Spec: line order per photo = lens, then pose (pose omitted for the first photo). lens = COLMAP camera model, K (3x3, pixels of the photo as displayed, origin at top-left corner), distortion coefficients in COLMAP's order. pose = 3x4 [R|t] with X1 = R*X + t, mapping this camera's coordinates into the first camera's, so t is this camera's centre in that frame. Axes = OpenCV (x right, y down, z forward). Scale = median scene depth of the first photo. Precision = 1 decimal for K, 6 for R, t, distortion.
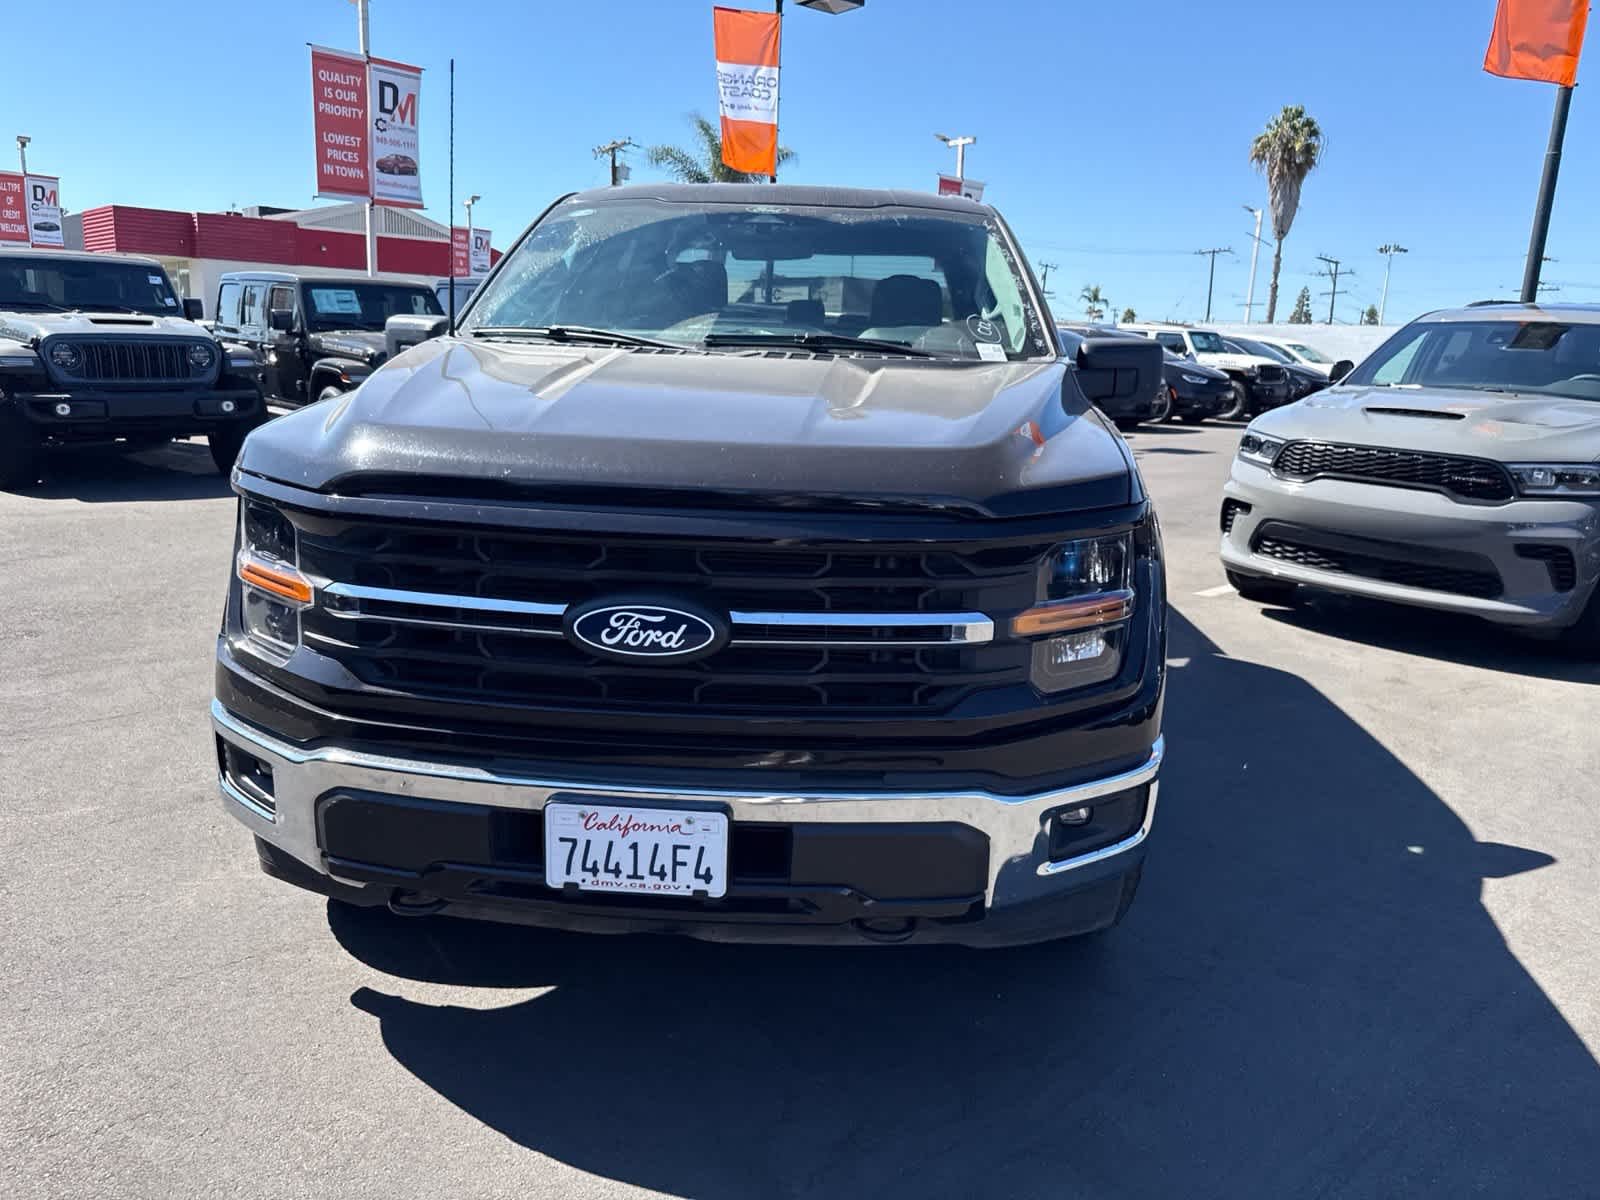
lens RADIAL K [[1141.3, 0, 802.3], [0, 1141.3, 609.2], [0, 0, 1]] dist [0.037829, -0.047361]
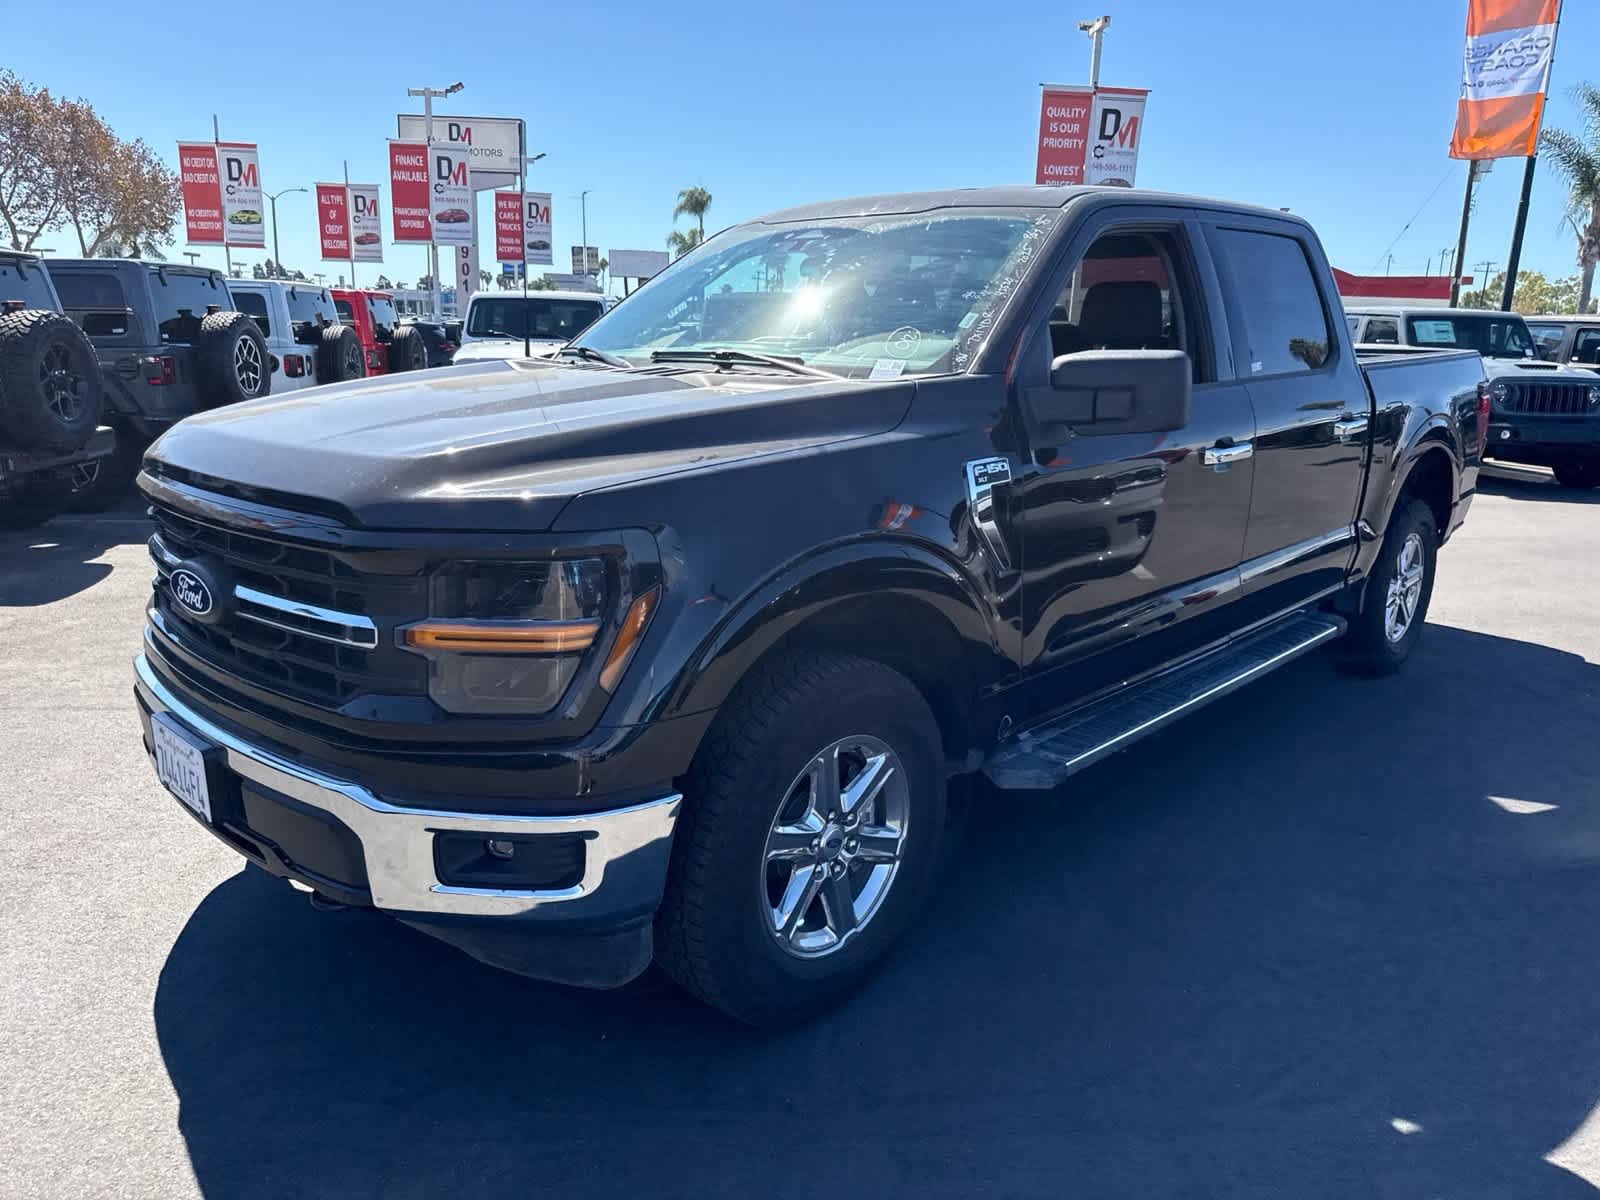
lens RADIAL K [[1141.3, 0, 803.6], [0, 1141.3, 600.9], [0, 0, 1]] dist [0.037829, -0.047361]
pose [[0.762536, 0.128615, -0.634033, 0.142485], [-0.142004, 0.989414, 0.029920, -0.012610], [0.631169, 0.067220, 0.772727, 0.057437]]
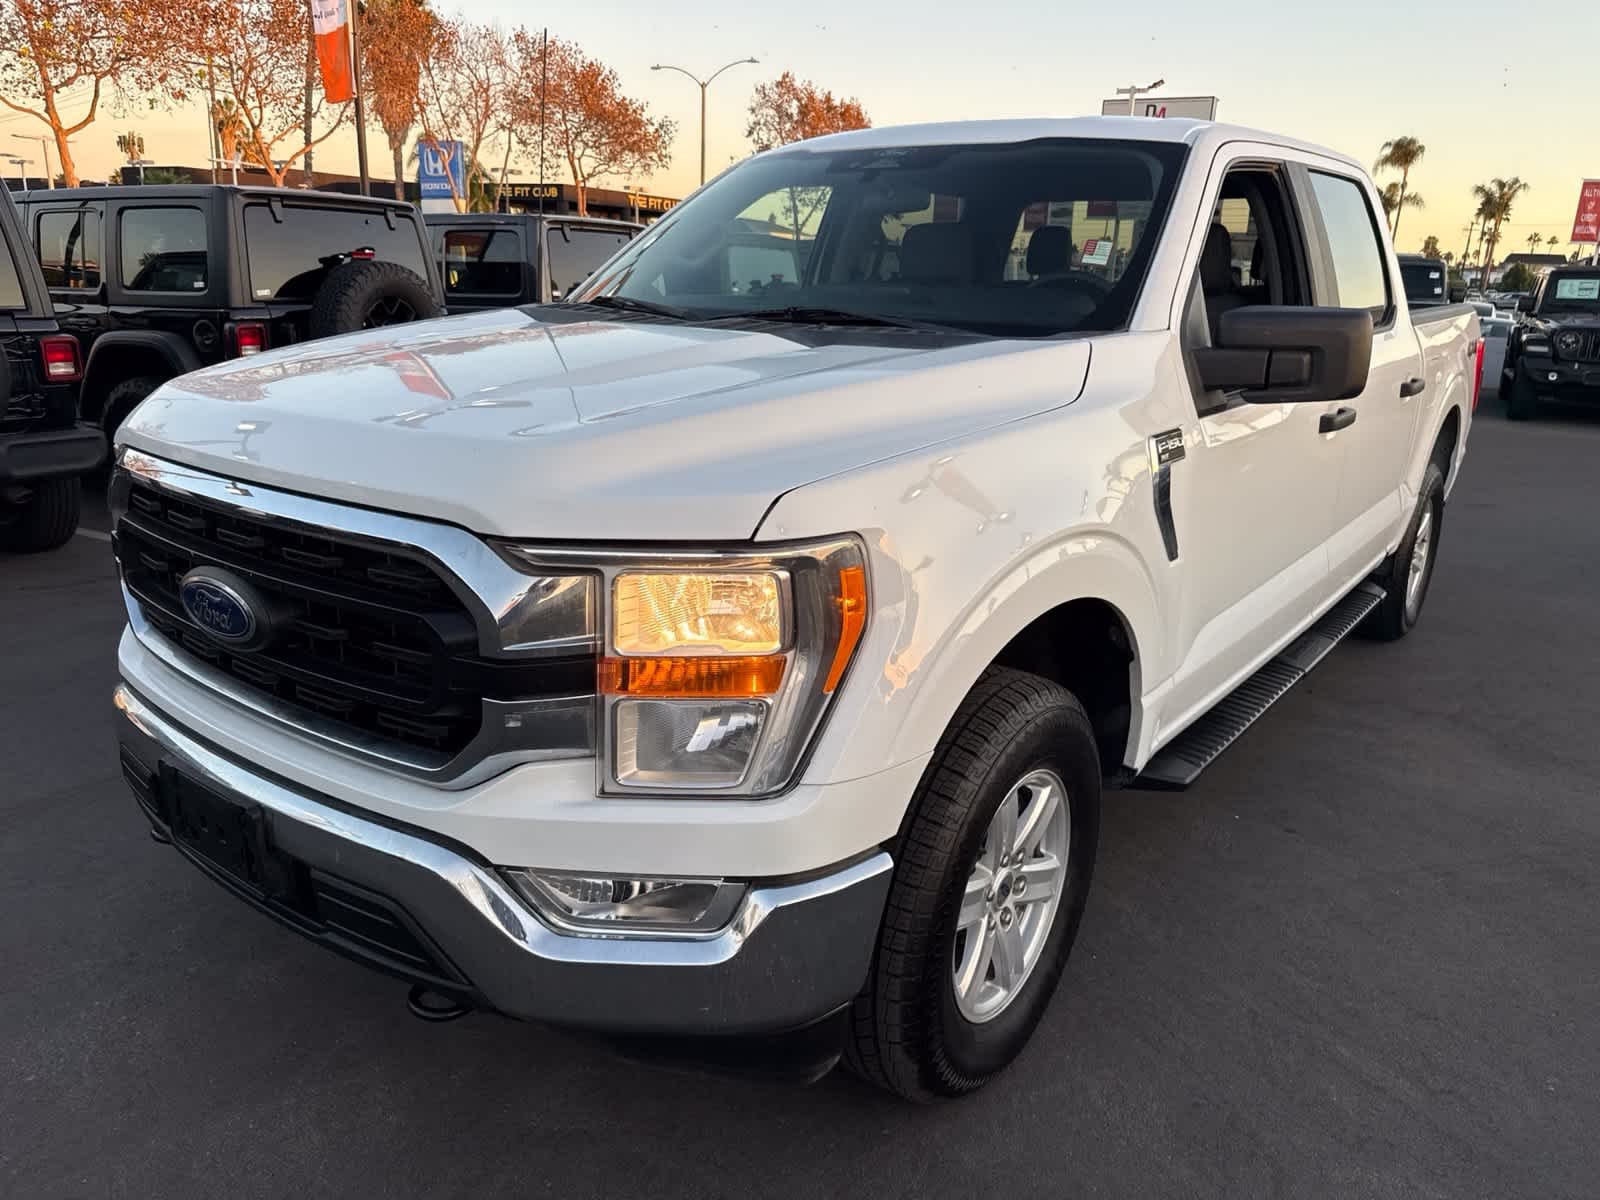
lens RADIAL K [[1144.2, 0, 792.3], [0, 1144.2, 603.0], [0, 0, 1]] dist [0.046467, -0.053475]
pose [[0.303977, 0.236785, -0.922784, 0.421436], [-0.237344, 0.956901, 0.167355, 0.040863], [0.922641, 0.168145, 0.347076, -0.116810]]
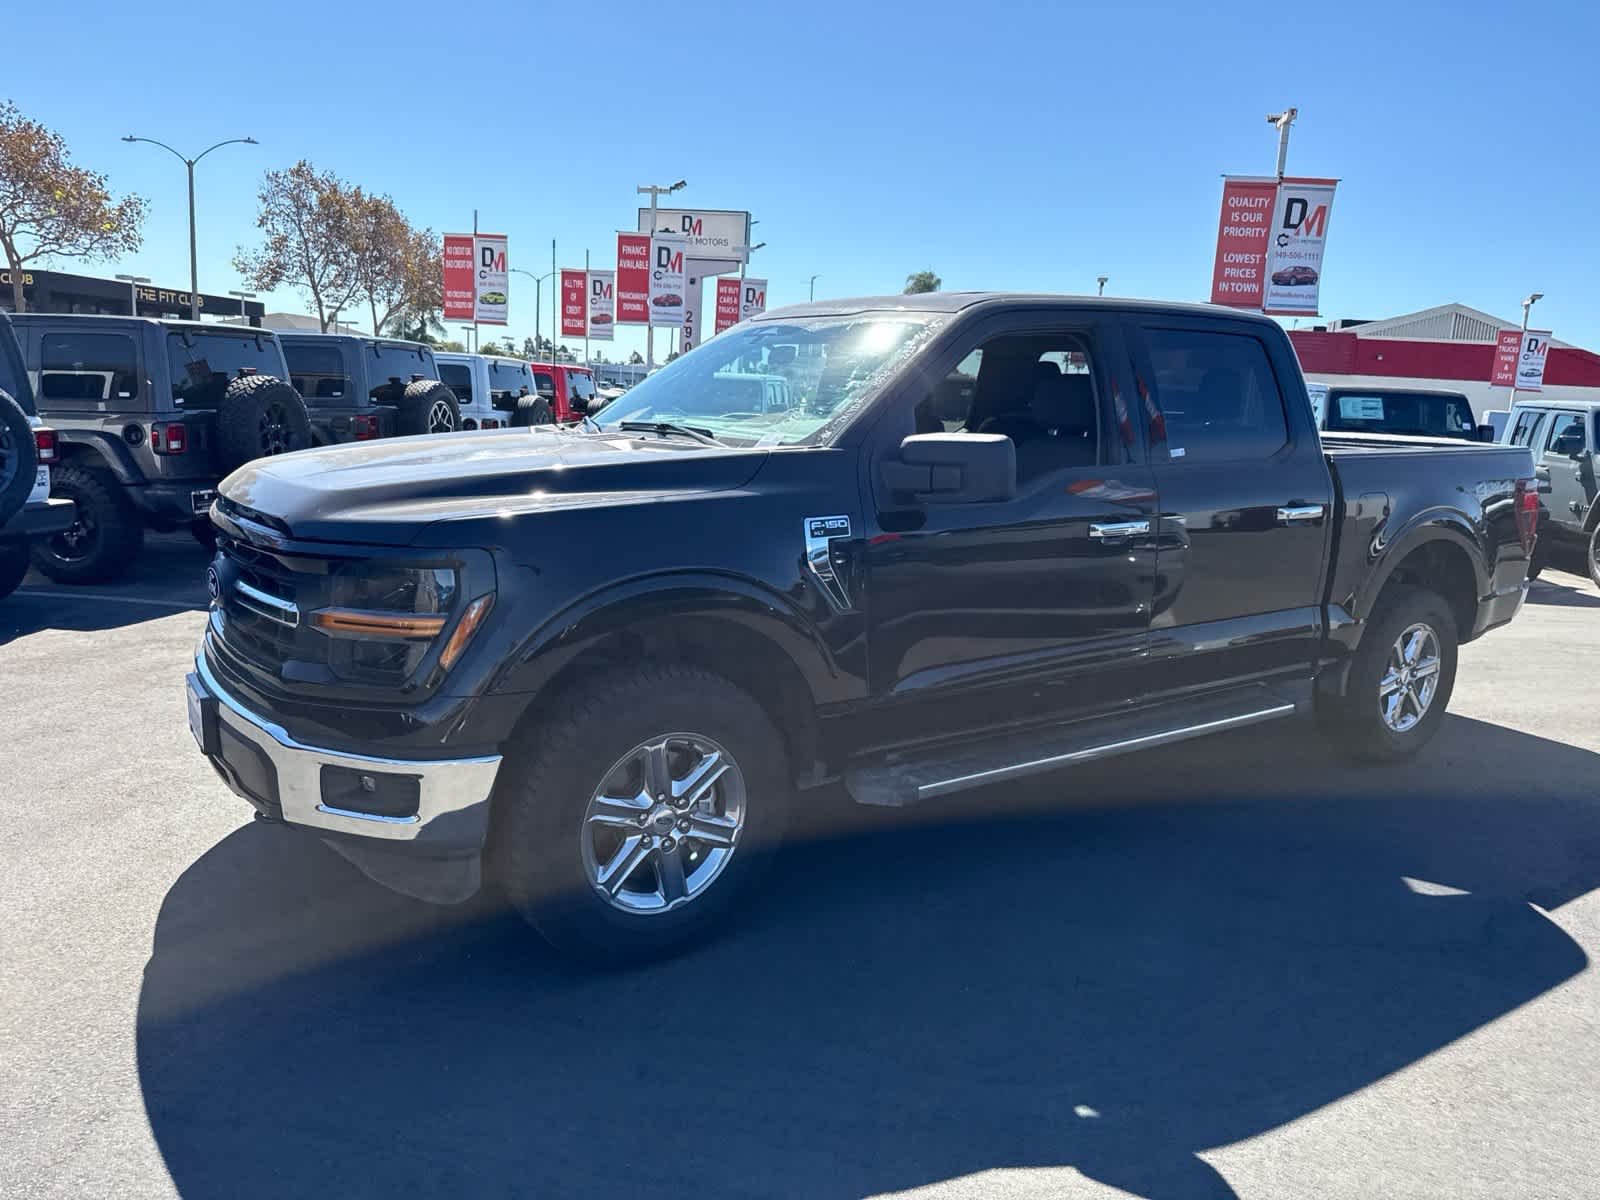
lens RADIAL K [[1141.3, 0, 790.1], [0, 1141.3, 584.0], [0, 0, 1]] dist [0.037829, -0.047361]
pose [[0.609691, 0.118786, -0.783688, 0.211072], [-0.205624, 0.978562, -0.011648, -0.016745], [0.765503, 0.168247, 0.621046, 0.074631]]
